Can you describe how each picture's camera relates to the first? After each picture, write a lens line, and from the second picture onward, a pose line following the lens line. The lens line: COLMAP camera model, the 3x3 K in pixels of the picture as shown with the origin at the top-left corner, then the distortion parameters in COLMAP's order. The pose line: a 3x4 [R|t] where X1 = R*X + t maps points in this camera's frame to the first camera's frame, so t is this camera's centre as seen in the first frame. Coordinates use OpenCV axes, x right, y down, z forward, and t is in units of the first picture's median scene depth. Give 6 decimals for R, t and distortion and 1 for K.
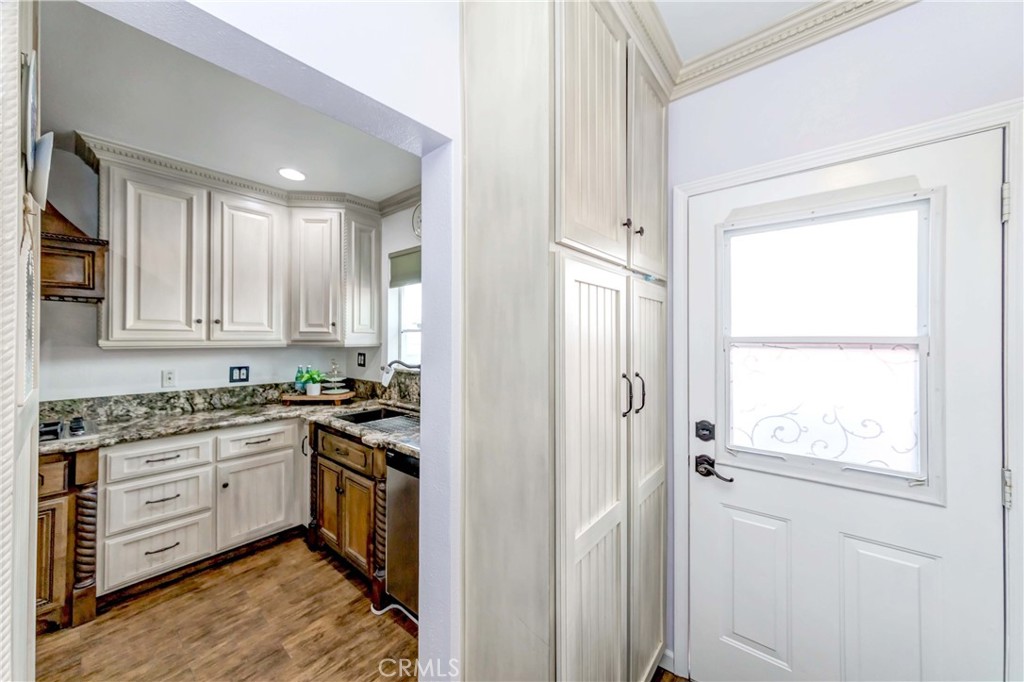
lens RADIAL K [[366.2, 0, 509.1], [0, 366.2, 335.5], [0, 0, 1]] dist [-0.002507, 0.001563]
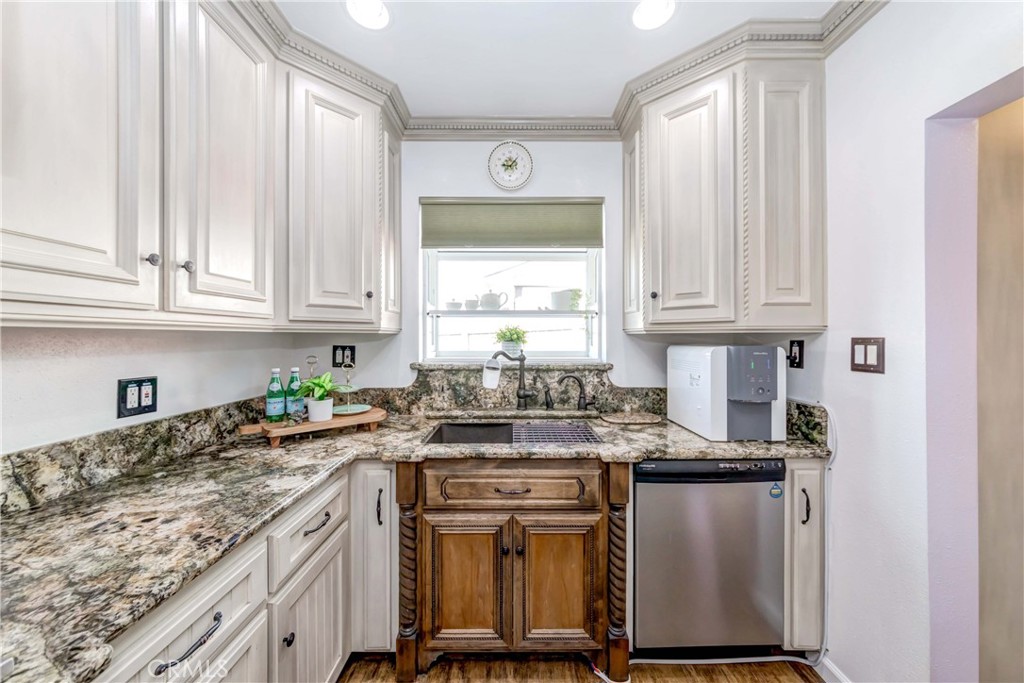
lens RADIAL K [[366.2, 0, 515.8], [0, 366.2, 336.8], [0, 0, 1]] dist [-0.002507, 0.001563]
pose [[0.764951, -0.002620, 0.644083, -0.725897], [-0.001860, 0.999979, 0.006276, 0.035473], [-0.644086, -0.005999, 0.764930, 0.419574]]
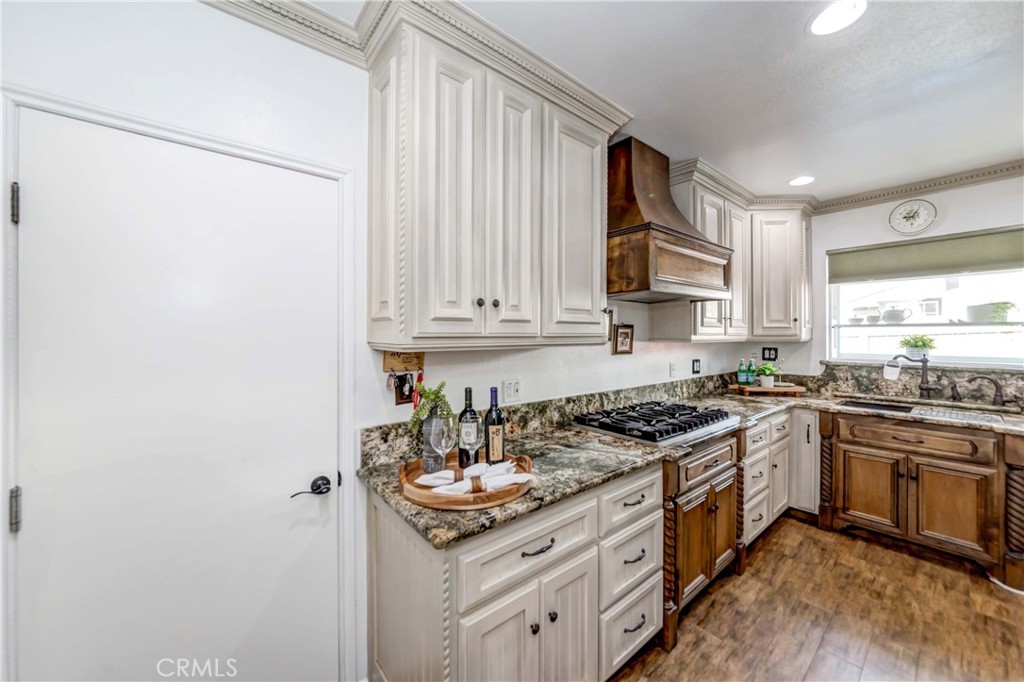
lens RADIAL K [[366.2, 0, 528.7], [0, 366.2, 337.7], [0, 0, 1]] dist [-0.002507, 0.001563]
pose [[0.984863, -0.003132, -0.173309, -1.128881], [0.004724, 0.999950, 0.008774, 0.007317], [0.173273, -0.009459, 0.984828, -0.190790]]
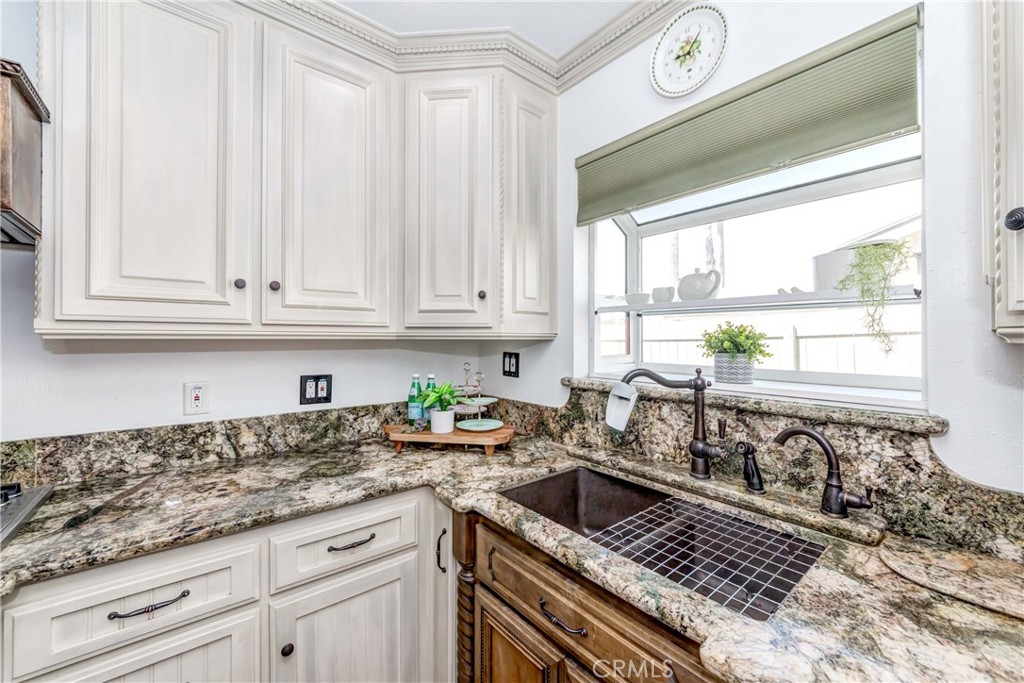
lens RADIAL K [[401.5, 0, 513.3], [0, 401.5, 337.4], [0, 0, 1]] dist [-0.003428, -0.000910]
pose [[0.983302, -0.000950, -0.181981, -0.359651], [0.001880, 0.999986, 0.004939, 0.027170], [0.181973, -0.005198, 0.983290, 0.494713]]
